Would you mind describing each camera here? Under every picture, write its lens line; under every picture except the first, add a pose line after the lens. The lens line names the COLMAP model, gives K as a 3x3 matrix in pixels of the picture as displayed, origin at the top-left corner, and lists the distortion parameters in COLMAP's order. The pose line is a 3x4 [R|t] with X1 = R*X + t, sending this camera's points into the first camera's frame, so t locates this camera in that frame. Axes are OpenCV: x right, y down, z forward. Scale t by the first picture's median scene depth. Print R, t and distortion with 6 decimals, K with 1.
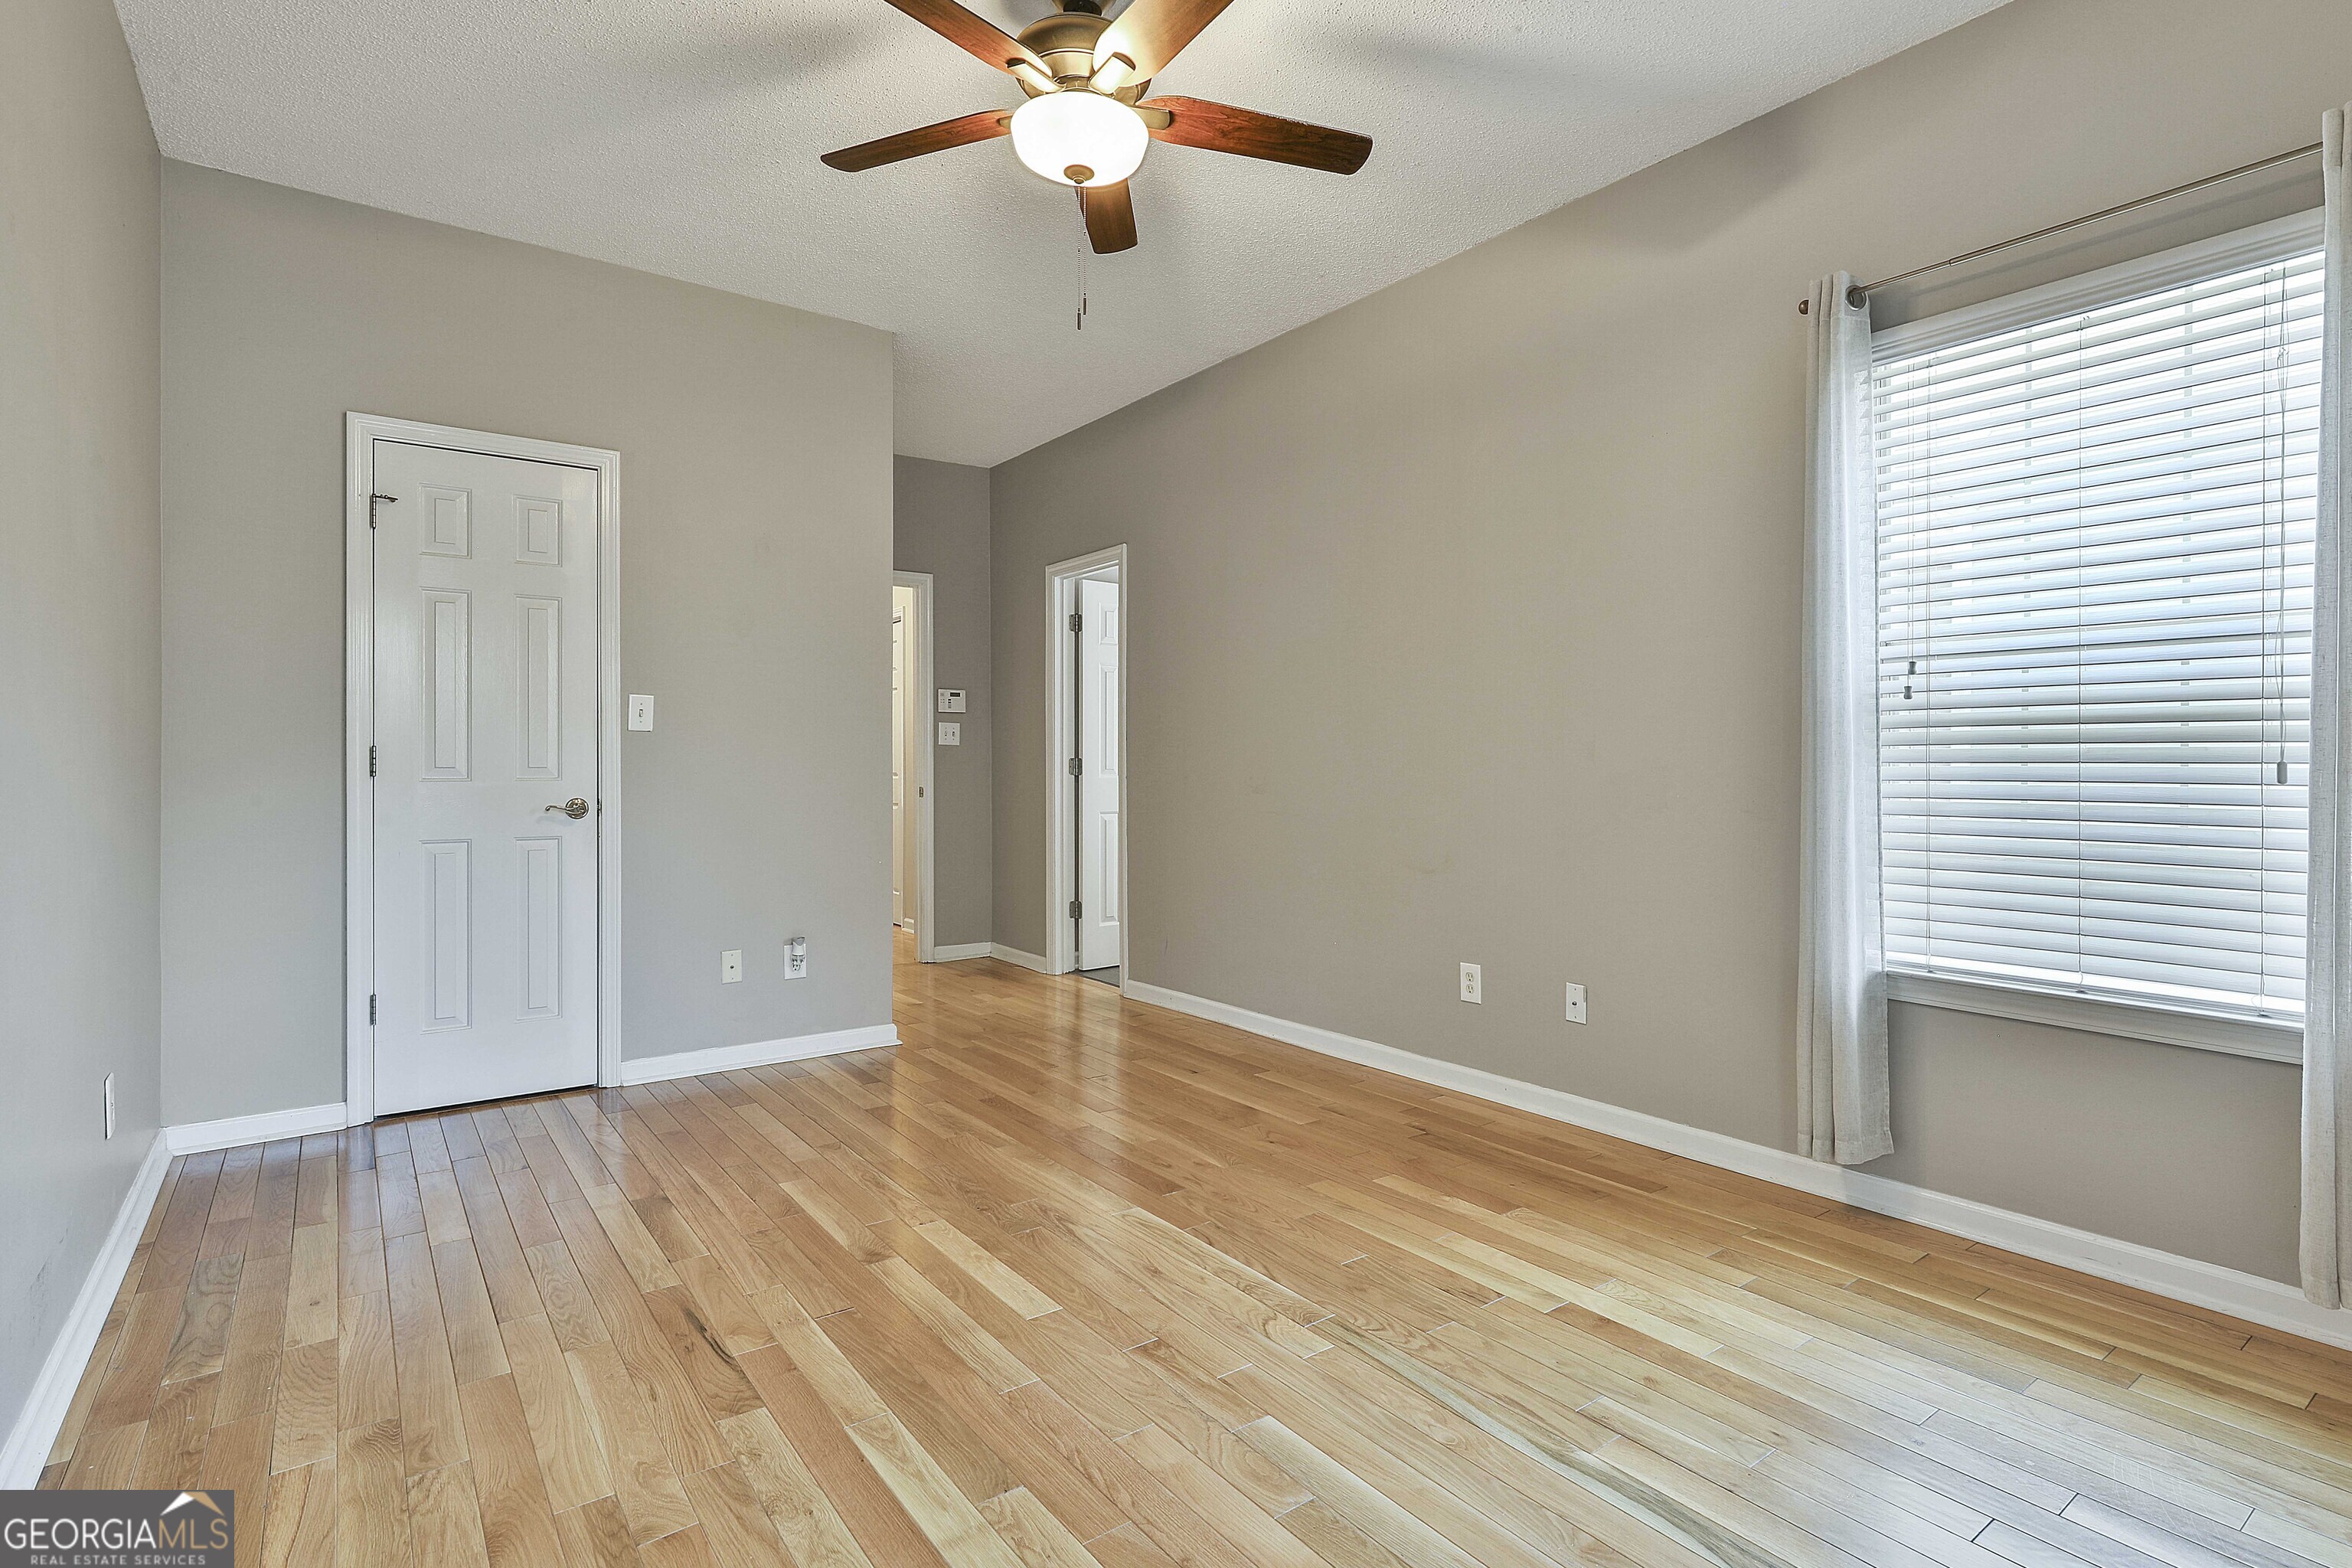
lens RADIAL K [[1152.6, 0, 1189.0], [0, 1152.6, 755.3], [0, 0, 1]] dist [-0.004626, 0.000088]
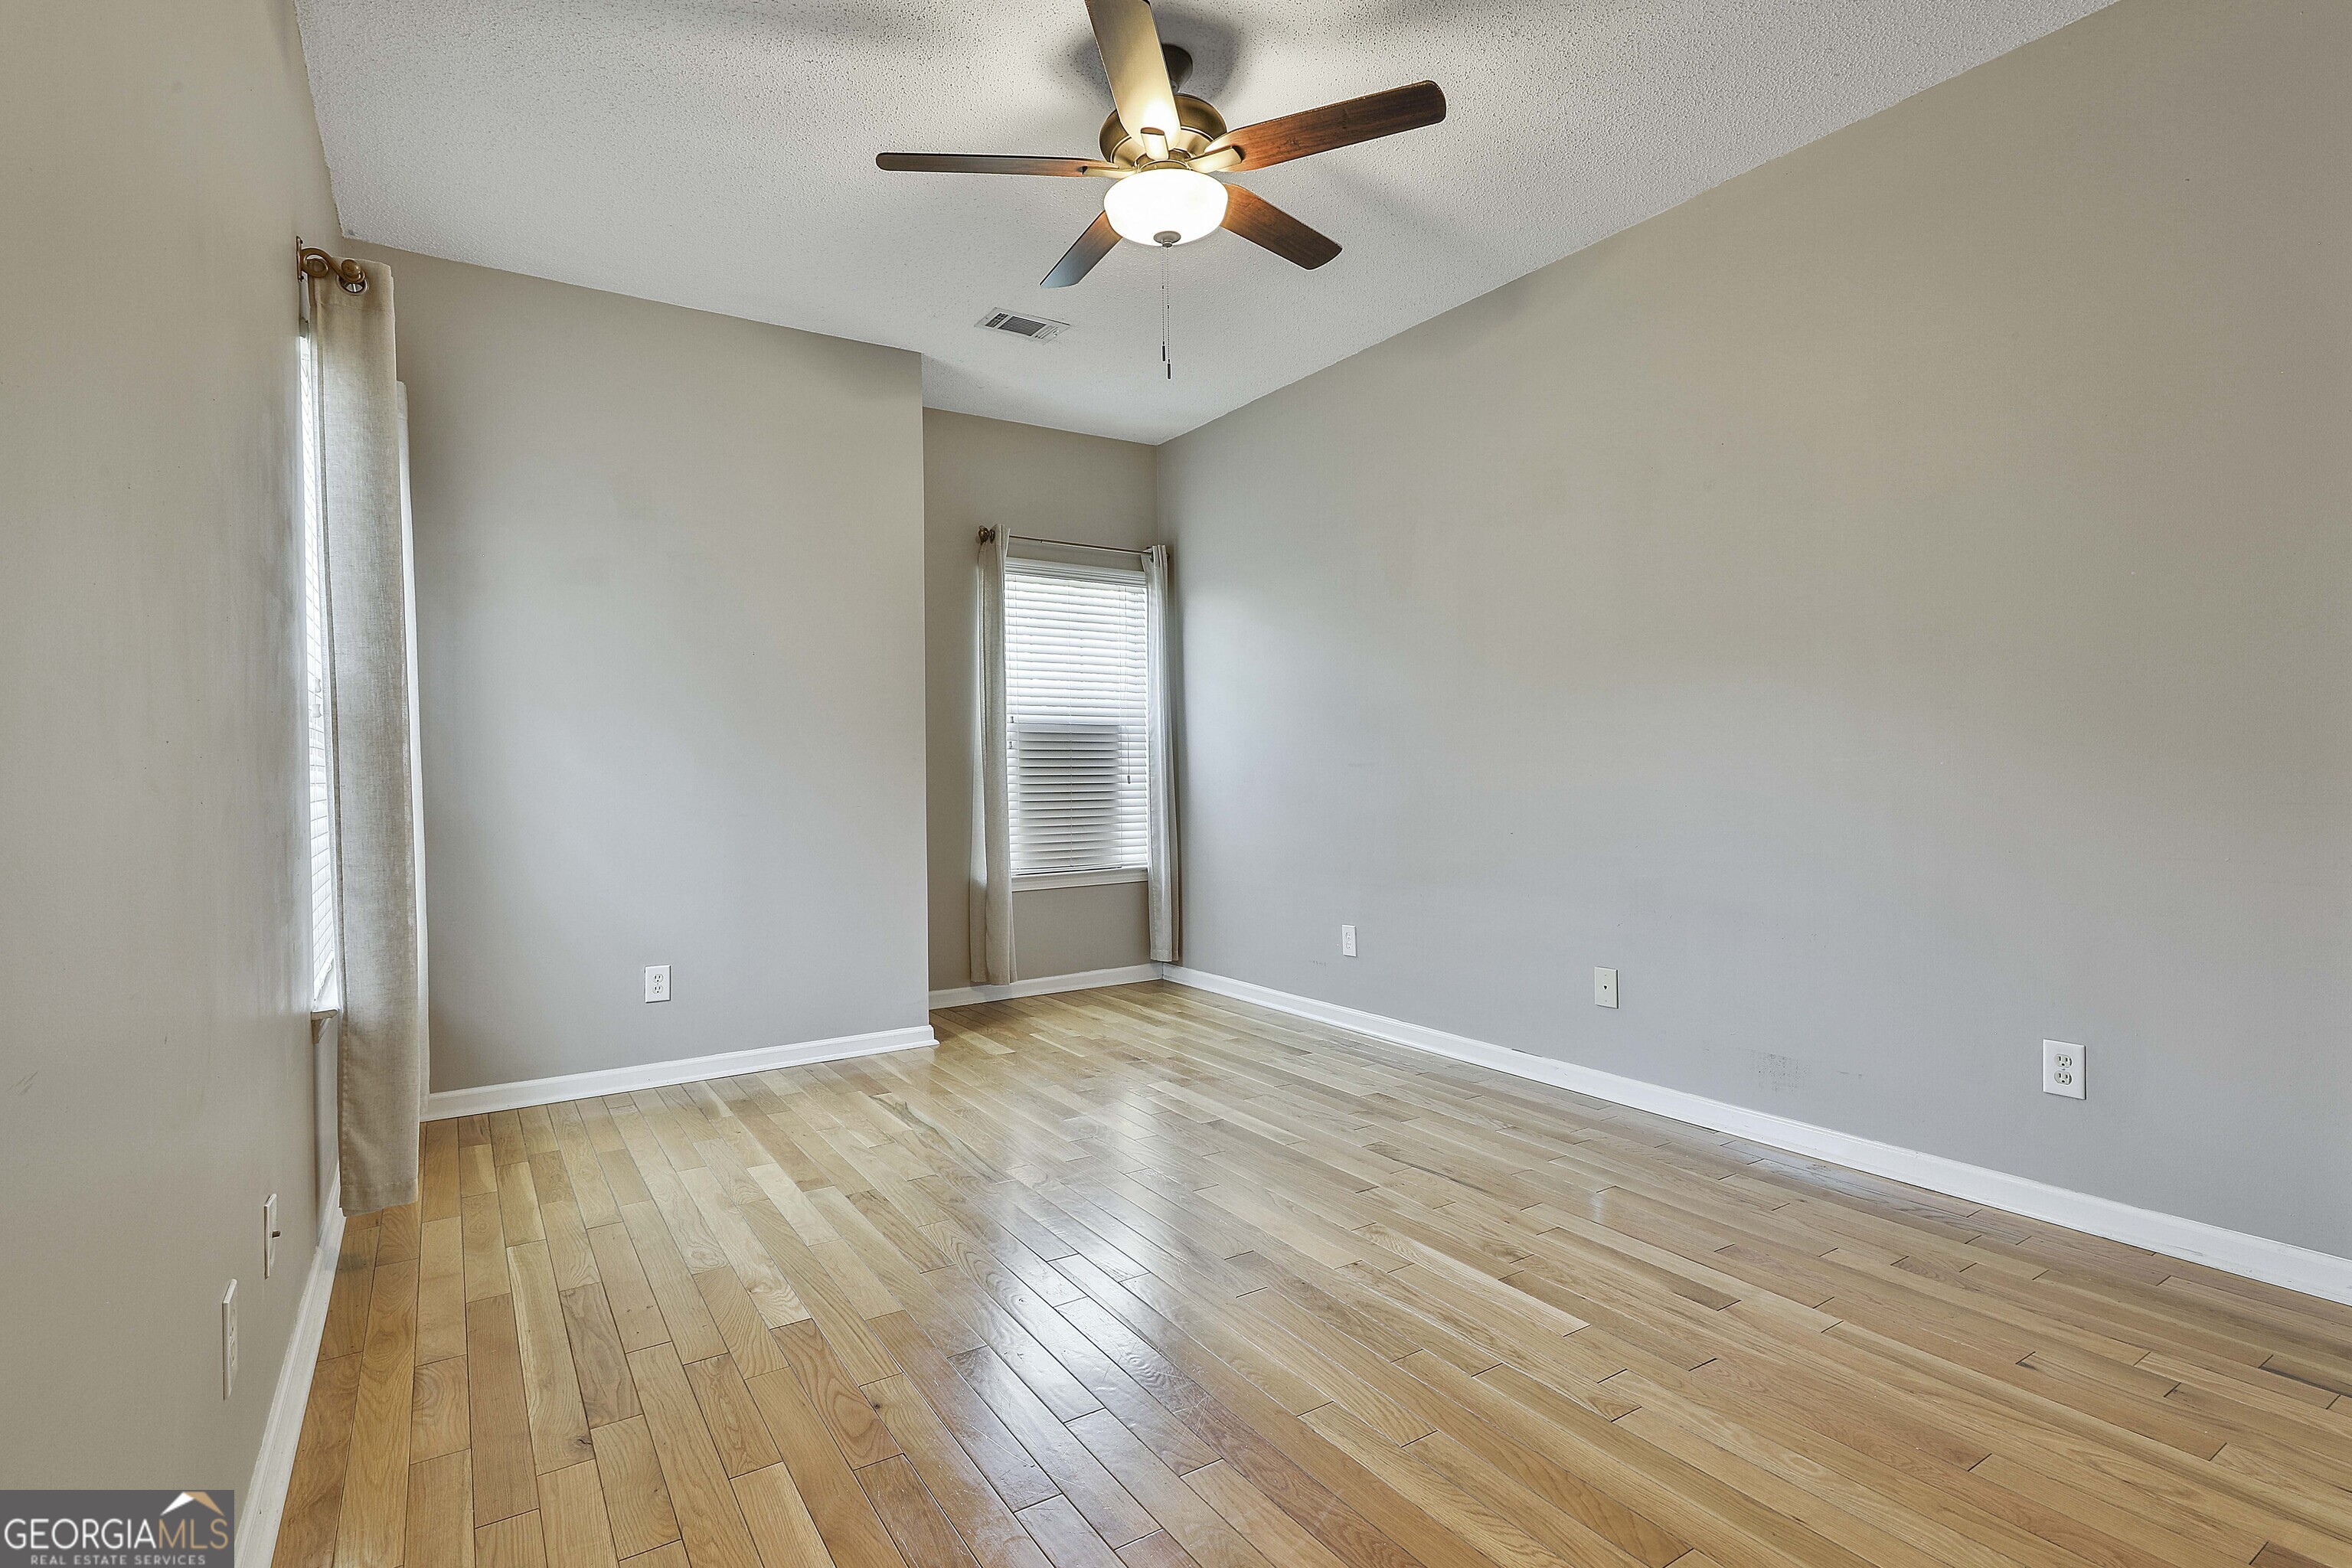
lens RADIAL K [[1152.6, 0, 1189.0], [0, 1152.6, 755.3], [0, 0, 1]] dist [-0.004626, 0.000088]
pose [[-0.998042, 0.019008, 0.059590, -0.167367], [0.018512, 0.999789, -0.008876, 0.003260], [-0.059746, -0.007756, -0.998183, 2.018410]]
